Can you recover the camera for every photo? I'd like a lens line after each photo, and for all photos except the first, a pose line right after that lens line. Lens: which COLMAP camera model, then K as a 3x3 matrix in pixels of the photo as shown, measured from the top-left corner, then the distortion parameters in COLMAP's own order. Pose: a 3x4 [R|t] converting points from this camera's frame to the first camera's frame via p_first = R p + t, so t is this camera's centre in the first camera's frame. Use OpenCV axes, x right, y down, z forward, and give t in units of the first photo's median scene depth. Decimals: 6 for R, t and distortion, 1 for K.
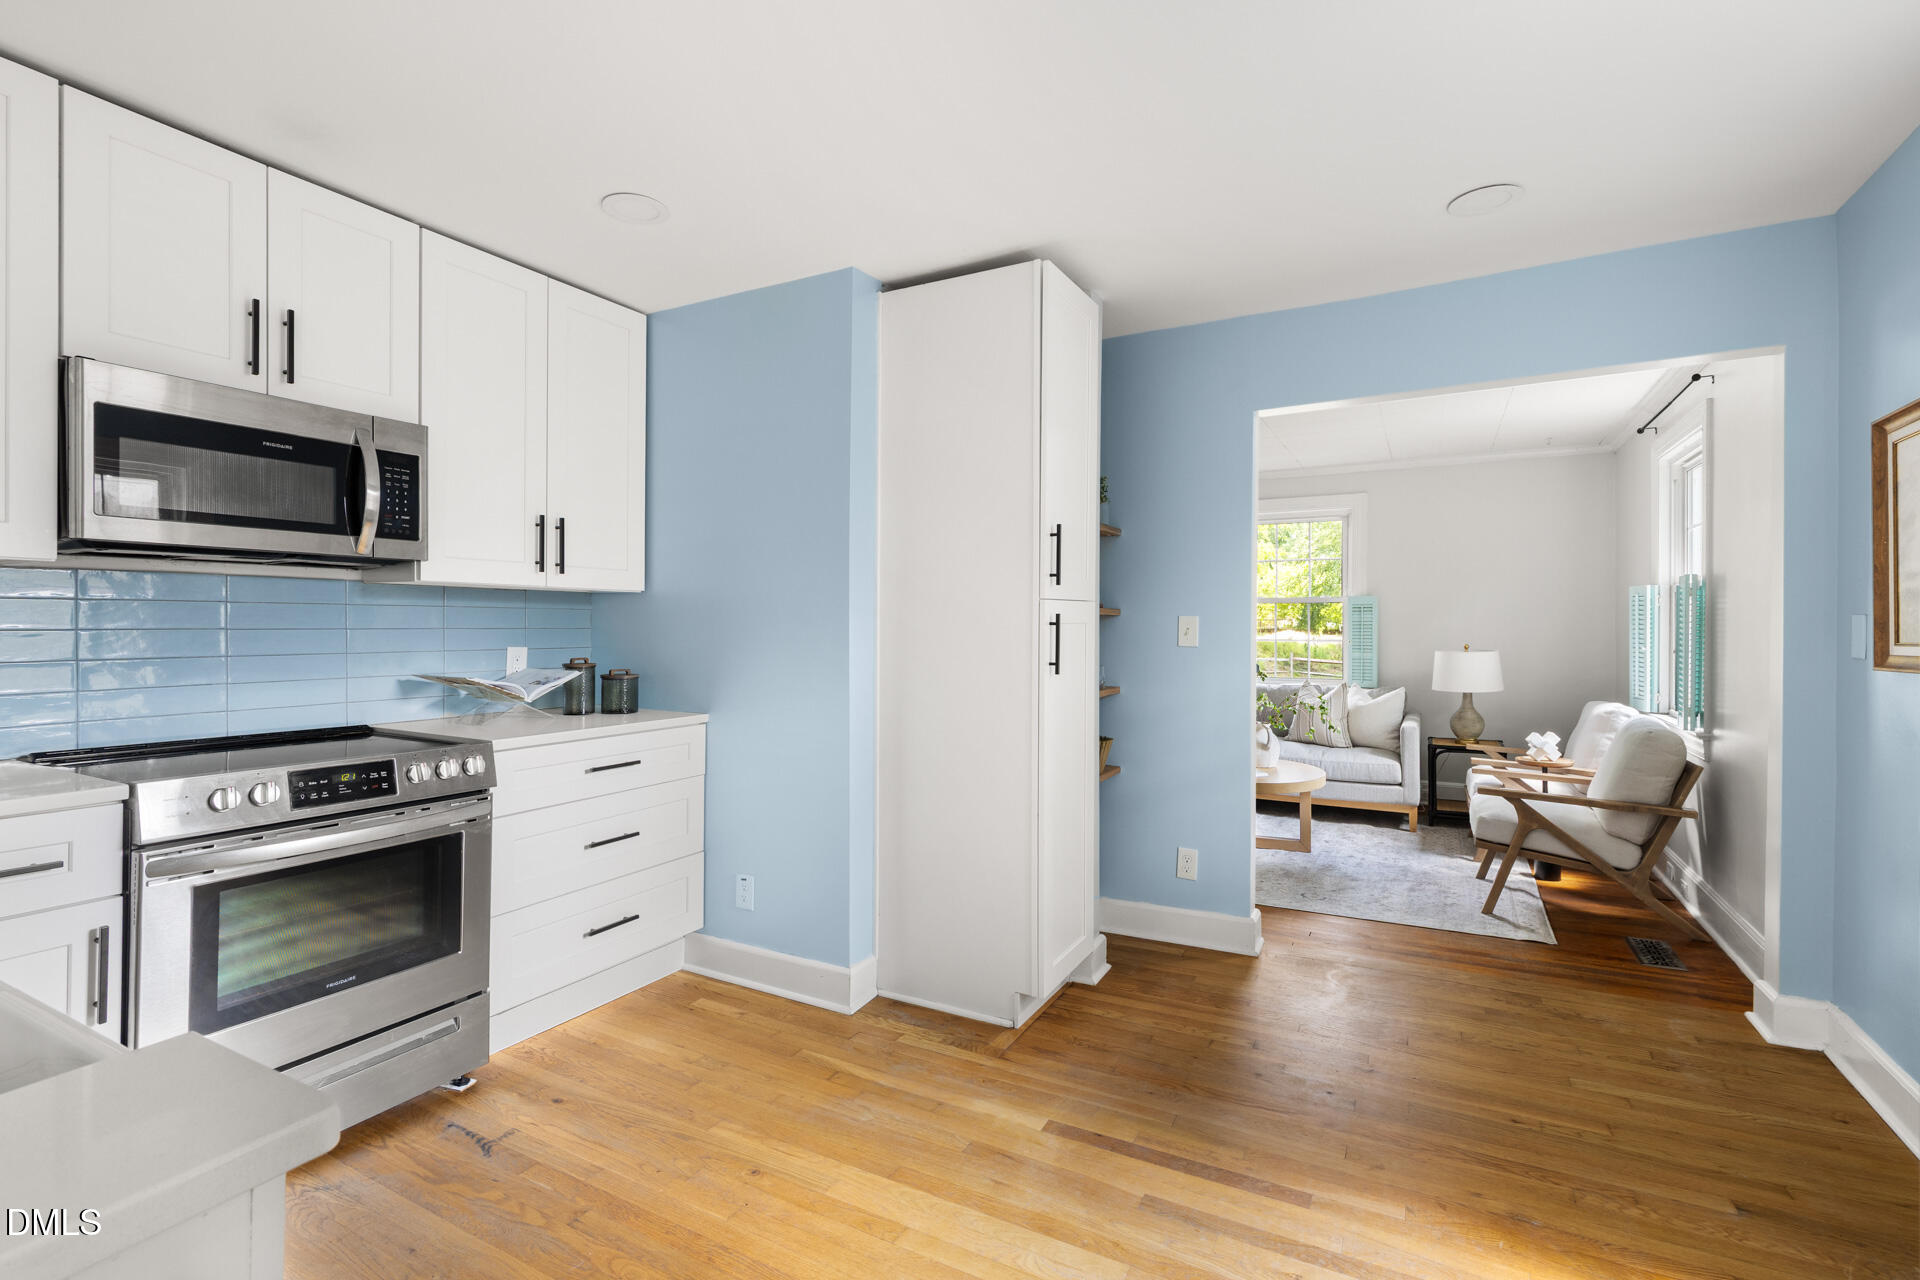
lens RADIAL K [[867.4, 0, 966.4], [0, 867.4, 622.6], [0, 0, 1]] dist [0.011703, -0.000085]
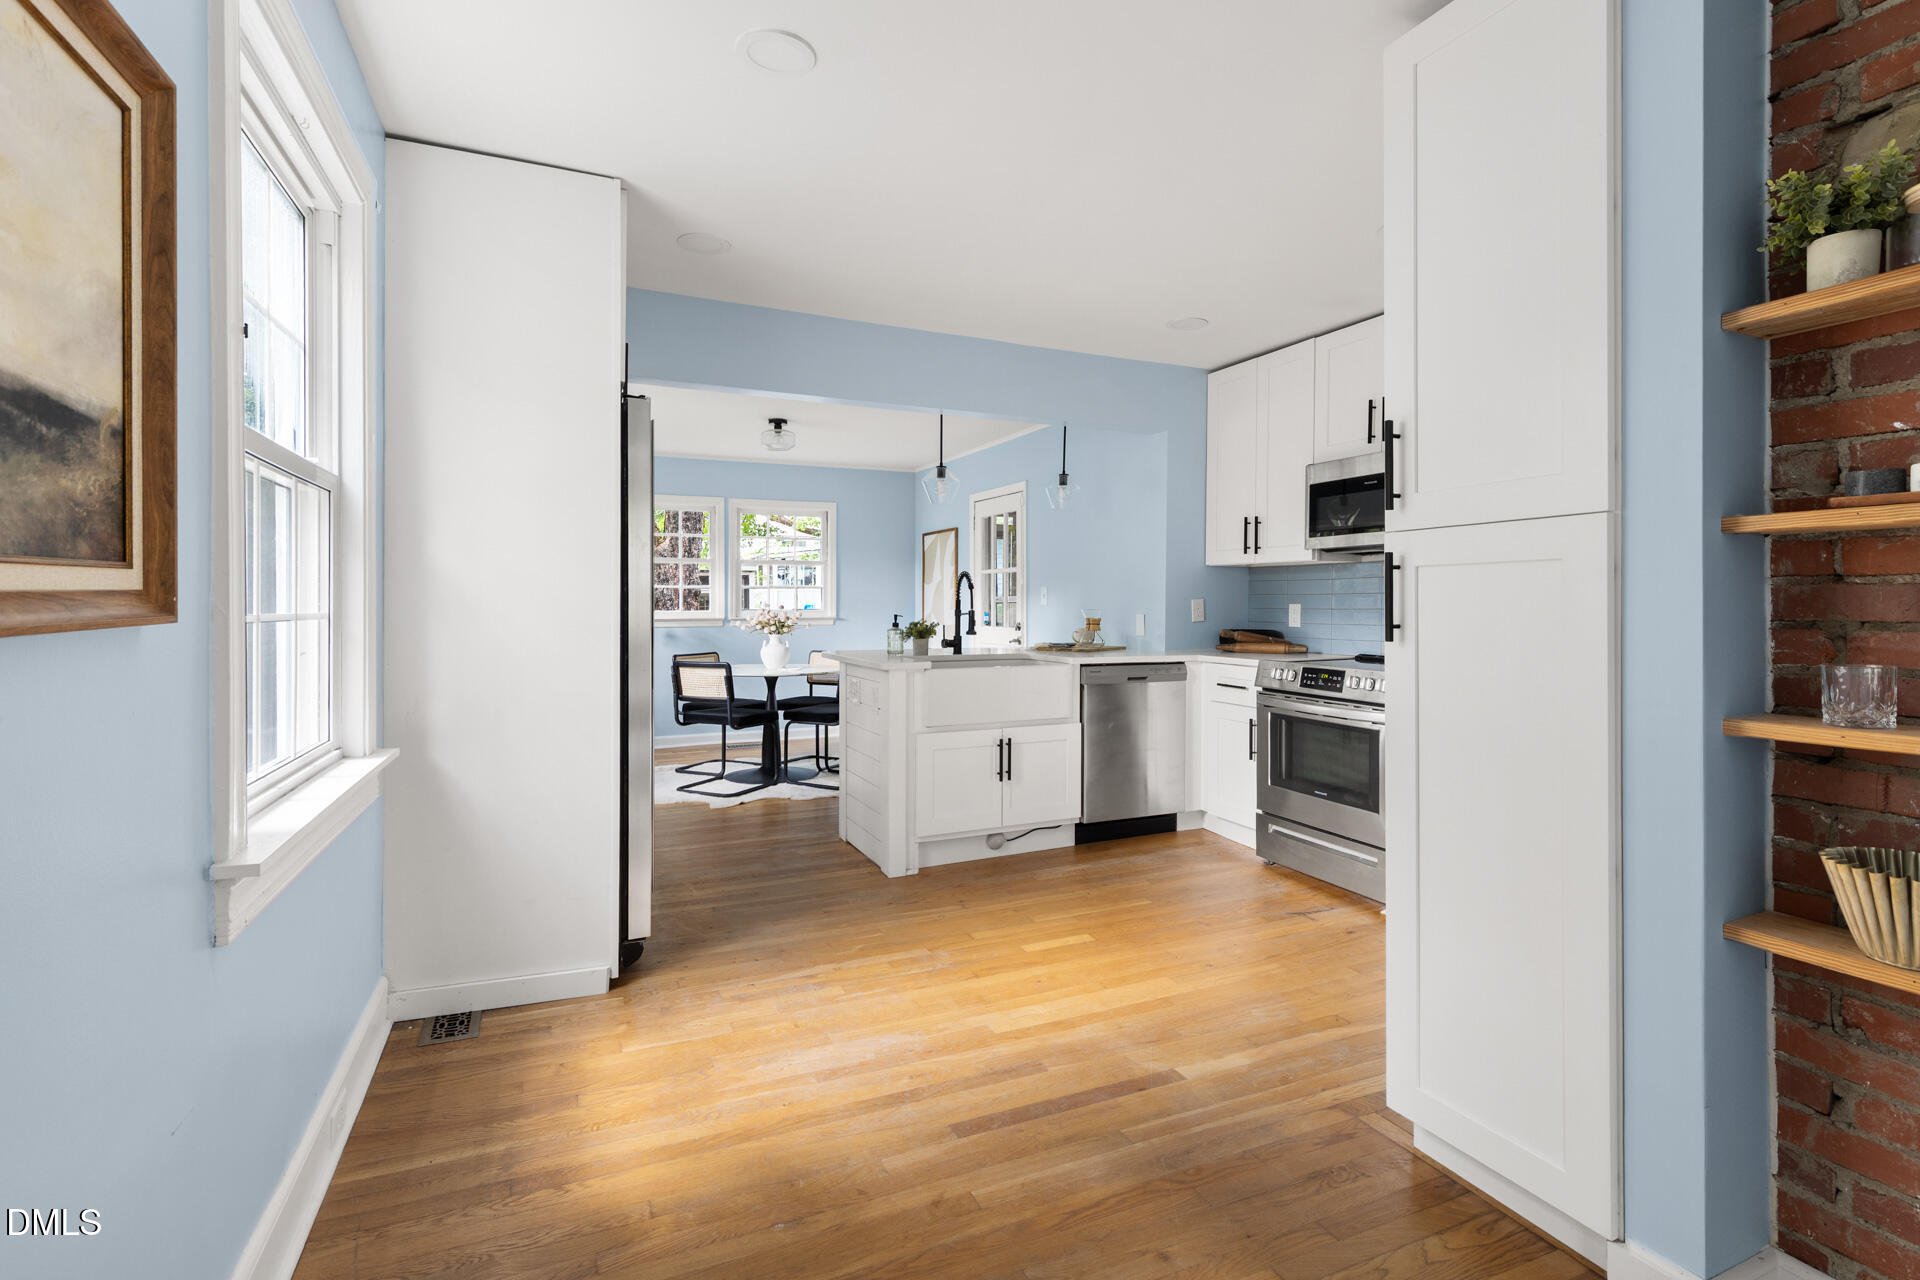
lens RADIAL K [[880.5, 0, 955.7], [0, 880.5, 607.3], [0, 0, 1]] dist [0.010130, -0.000613]
pose [[-0.613740, -0.004383, -0.789496, 0.752159], [-0.004597, 0.999987, -0.001979, 0.032916], [0.789495, 0.002415, -0.613753, 1.015596]]
